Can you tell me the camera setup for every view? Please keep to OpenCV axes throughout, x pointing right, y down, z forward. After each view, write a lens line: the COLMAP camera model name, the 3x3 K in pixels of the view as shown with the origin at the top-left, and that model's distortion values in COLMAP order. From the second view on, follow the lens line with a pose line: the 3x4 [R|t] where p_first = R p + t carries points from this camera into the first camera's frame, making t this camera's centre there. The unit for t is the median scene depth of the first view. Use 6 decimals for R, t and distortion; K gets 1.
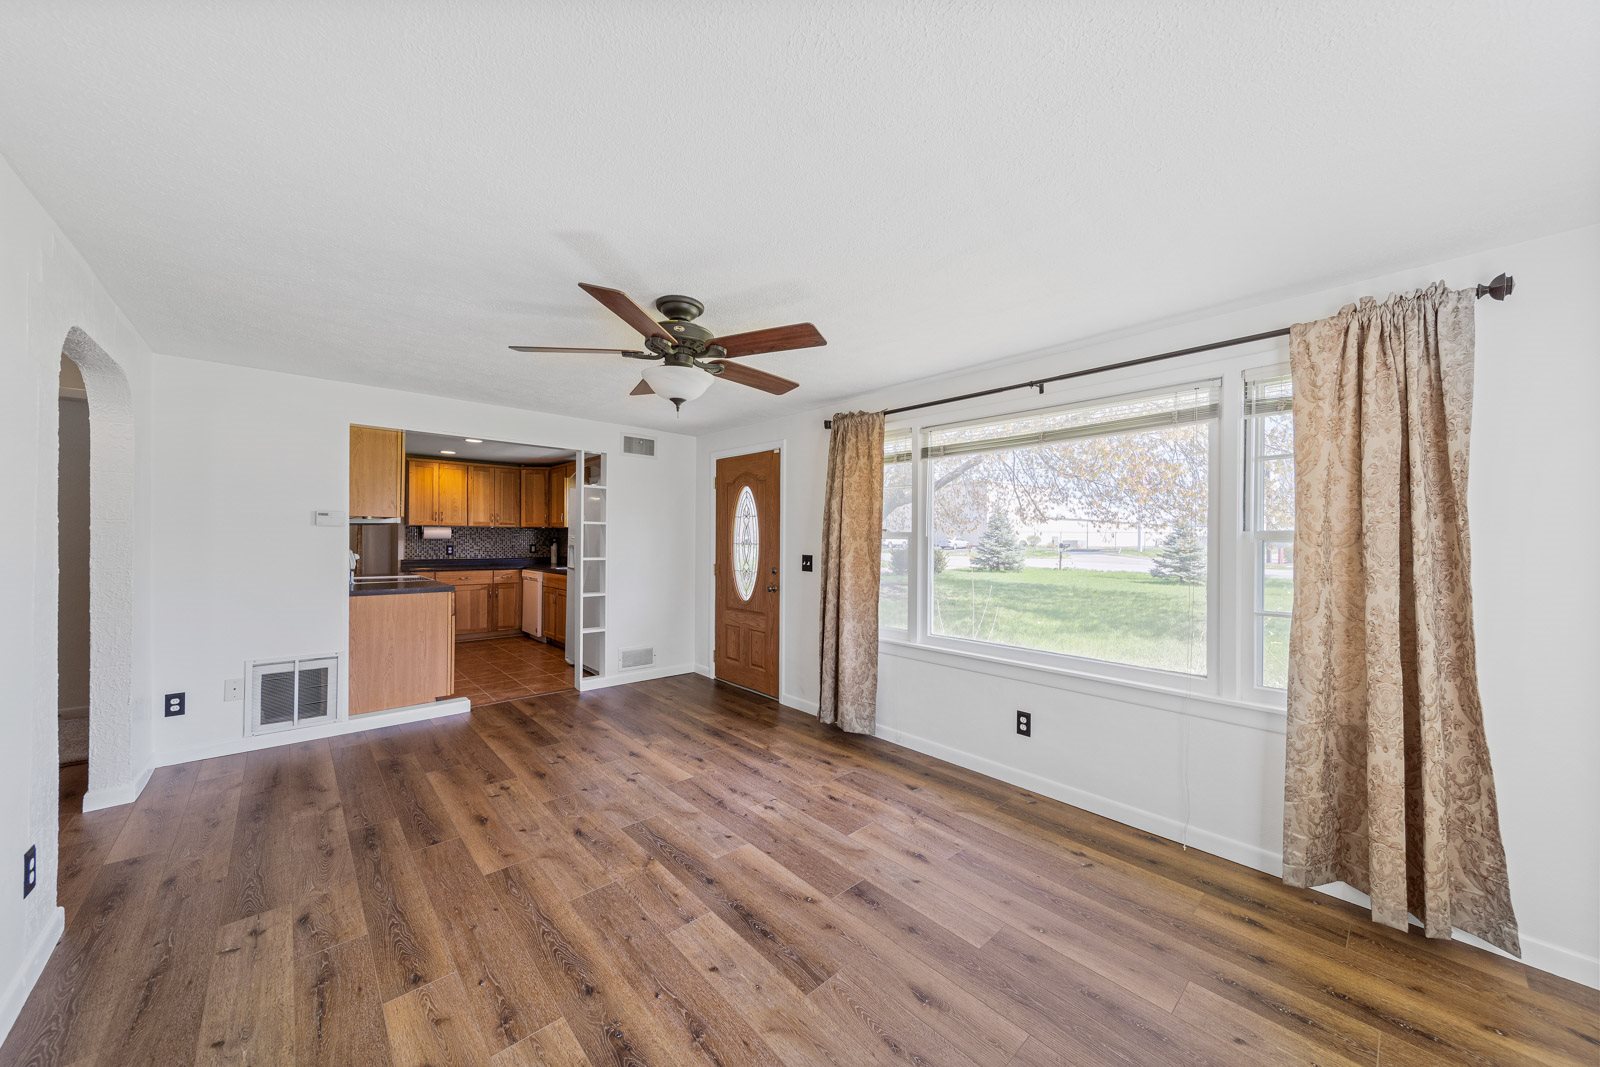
lens RADIAL K [[580.6, 0, 797.5], [0, 580.6, 534.9], [0, 0, 1]] dist [0.000741, 0.000032]
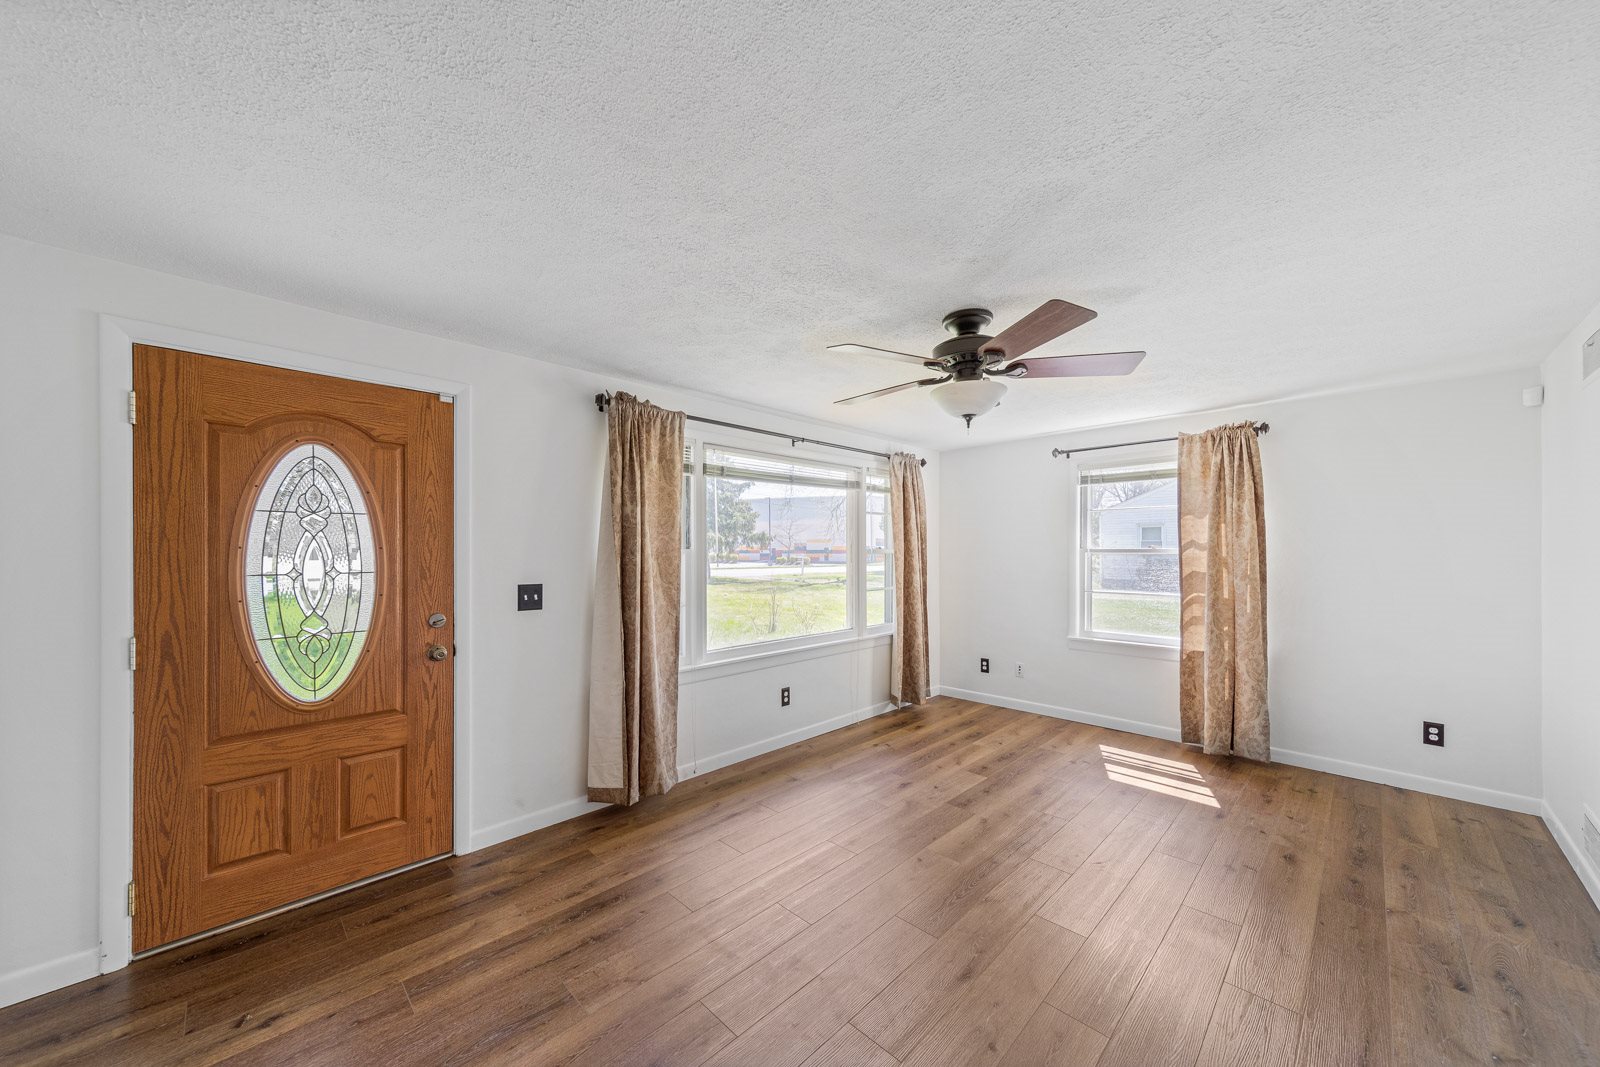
lens RADIAL K [[580.6, 0, 798.0], [0, 580.6, 546.1], [0, 0, 1]] dist [0.000741, 0.000032]
pose [[-0.077231, 0.001590, 0.997012, -0.780988], [-0.002193, 0.999996, -0.001764, -0.008408], [-0.997011, -0.002323, -0.077227, 0.921640]]
